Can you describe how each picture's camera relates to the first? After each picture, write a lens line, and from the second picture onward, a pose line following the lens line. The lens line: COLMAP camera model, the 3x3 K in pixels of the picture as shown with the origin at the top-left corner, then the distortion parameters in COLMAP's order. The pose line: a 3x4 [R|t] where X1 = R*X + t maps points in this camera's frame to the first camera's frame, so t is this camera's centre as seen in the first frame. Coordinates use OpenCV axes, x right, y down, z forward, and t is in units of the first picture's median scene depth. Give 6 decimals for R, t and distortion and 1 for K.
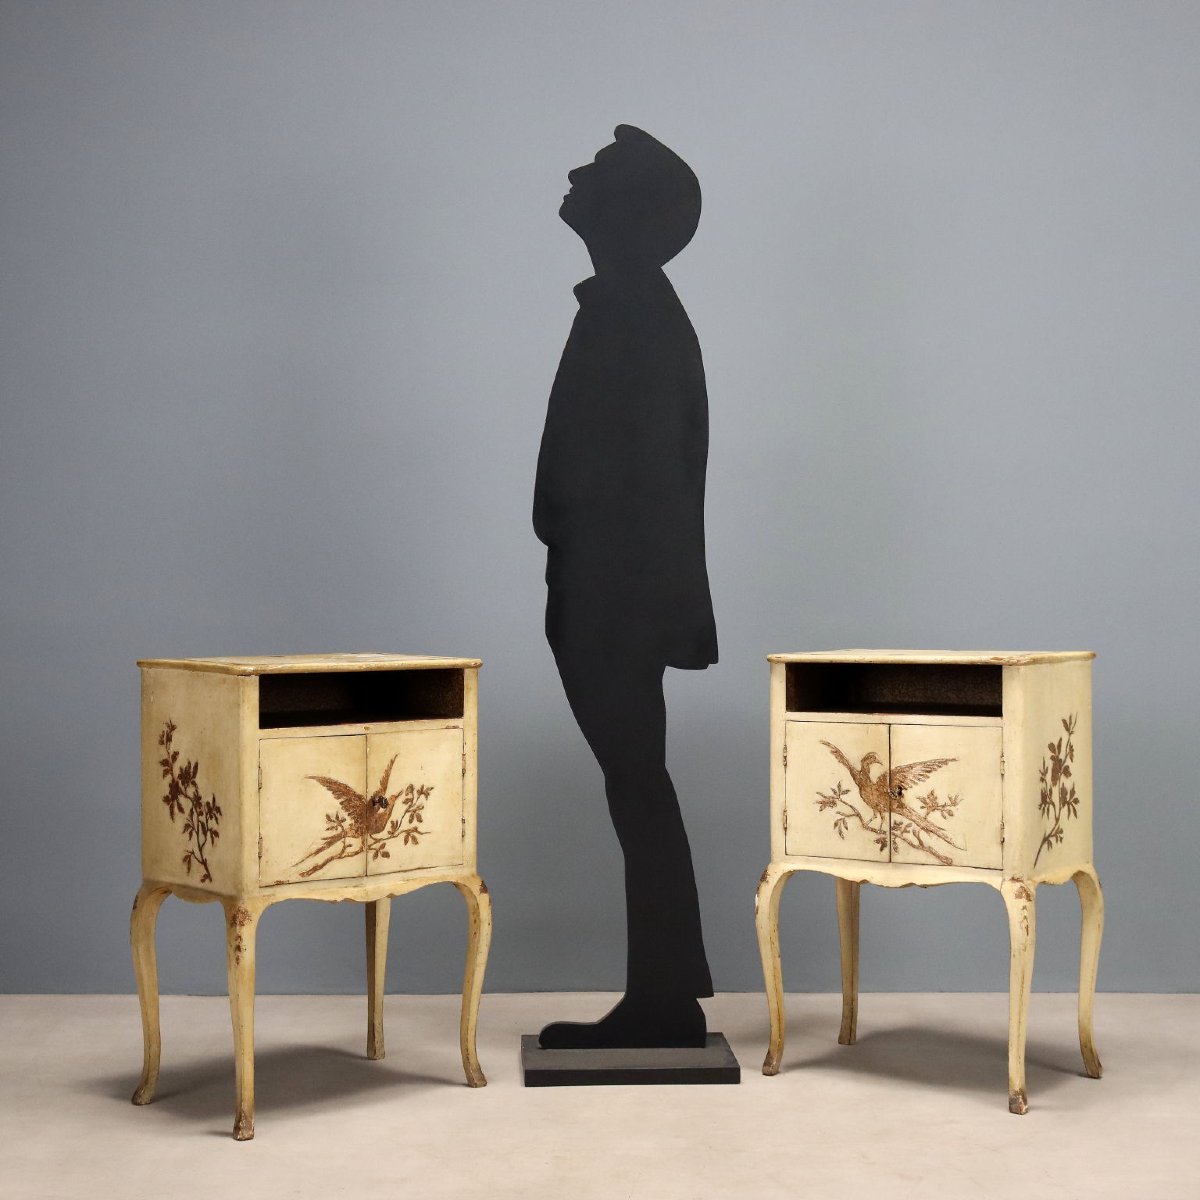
lens RADIAL K [[2309.3, 0, 603.5], [0, 2309.3, 605.3], [0, 0, 1]] dist [0.028807, 0.000000]
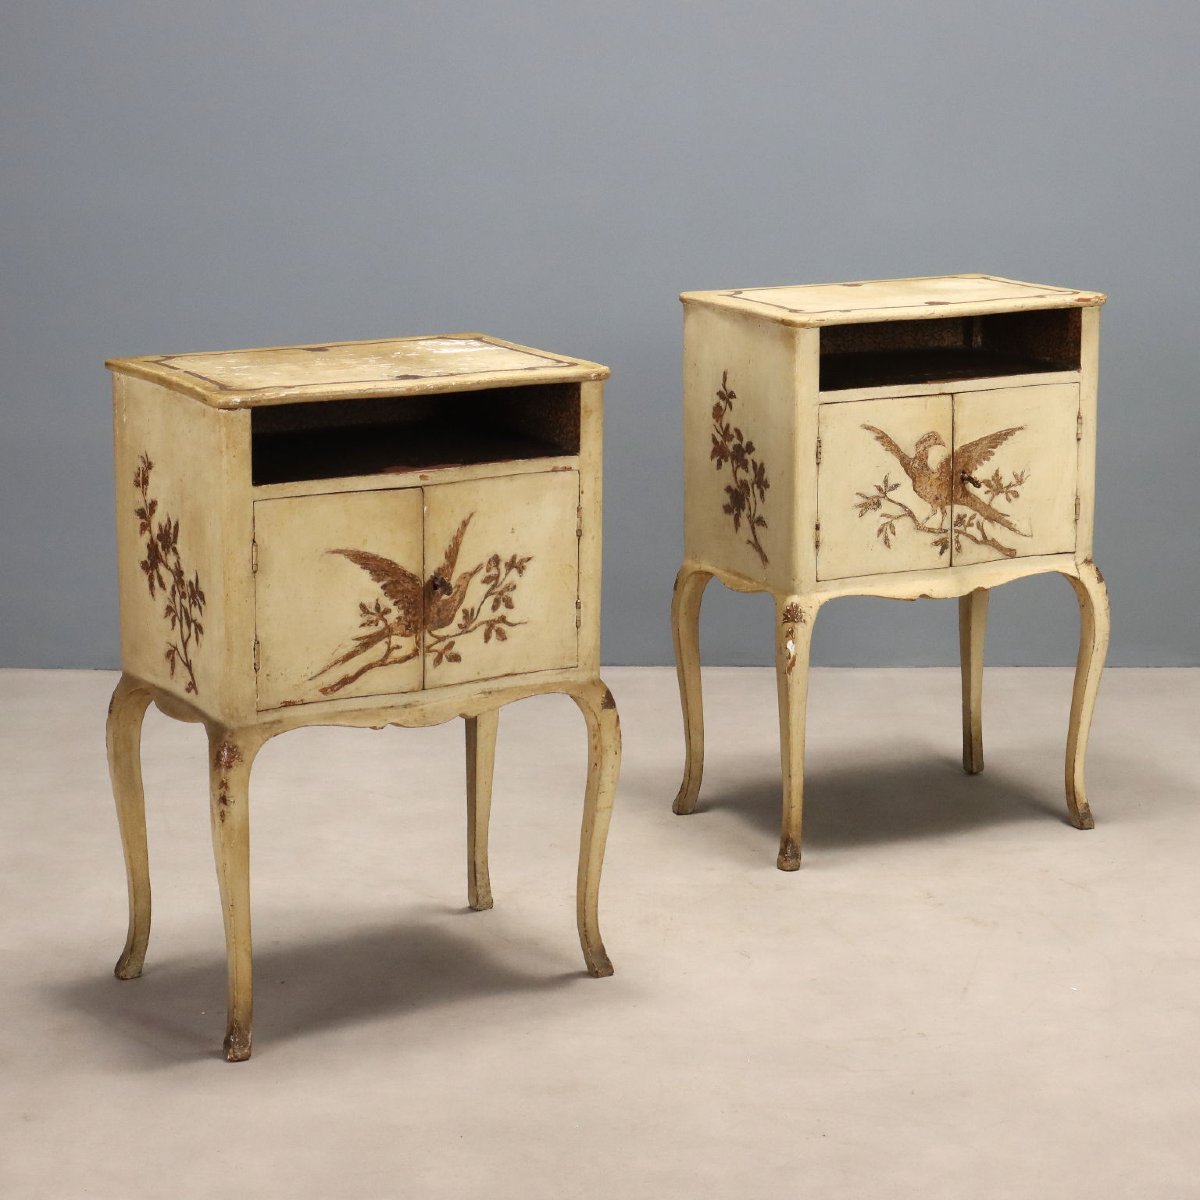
lens RADIAL K [[3131.8, 0, 600.8], [0, 3131.8, 600.3], [0, 0, 1]] dist [0.086613, 0.000000]
pose [[0.981625, 0.046137, -0.185157, 0.120625], [-0.006789, 0.978161, 0.207740, -0.102972], [0.190698, -0.202666, 0.960500, 0.121366]]
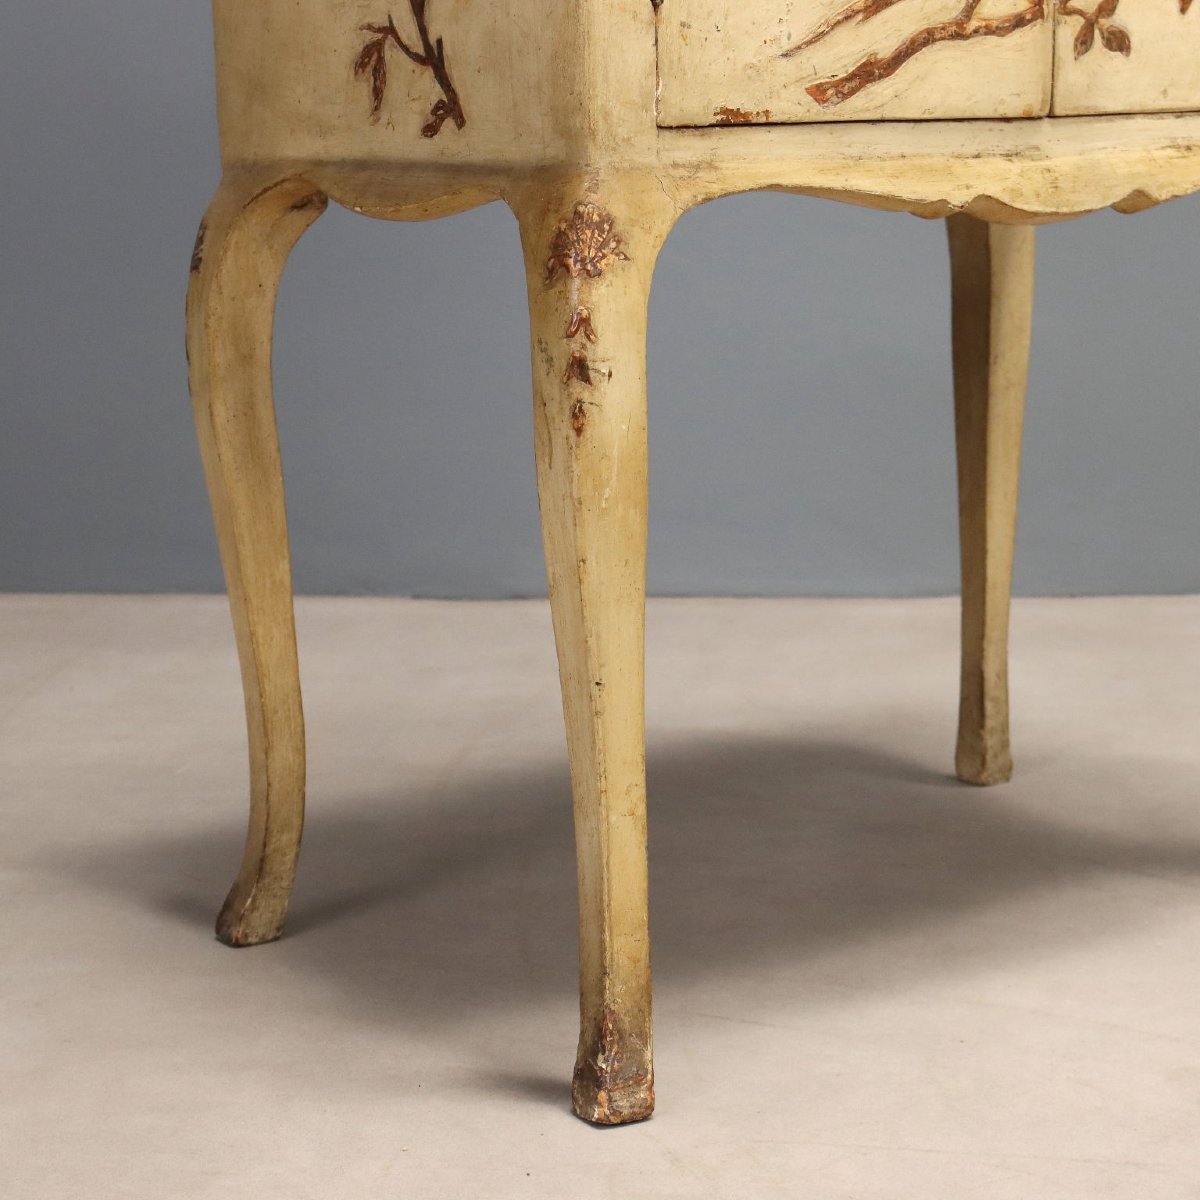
lens RADIAL K [[2744.6, 0, 601.6], [0, 2744.6, 602.1], [0, 0, 1]] dist [0.081838, 0.000000]
pose [[0.993046, 0.000588, -0.117728, -0.116603], [0.017452, 0.988204, 0.152144, 0.123354], [0.116429, -0.153140, 0.981322, 0.683673]]
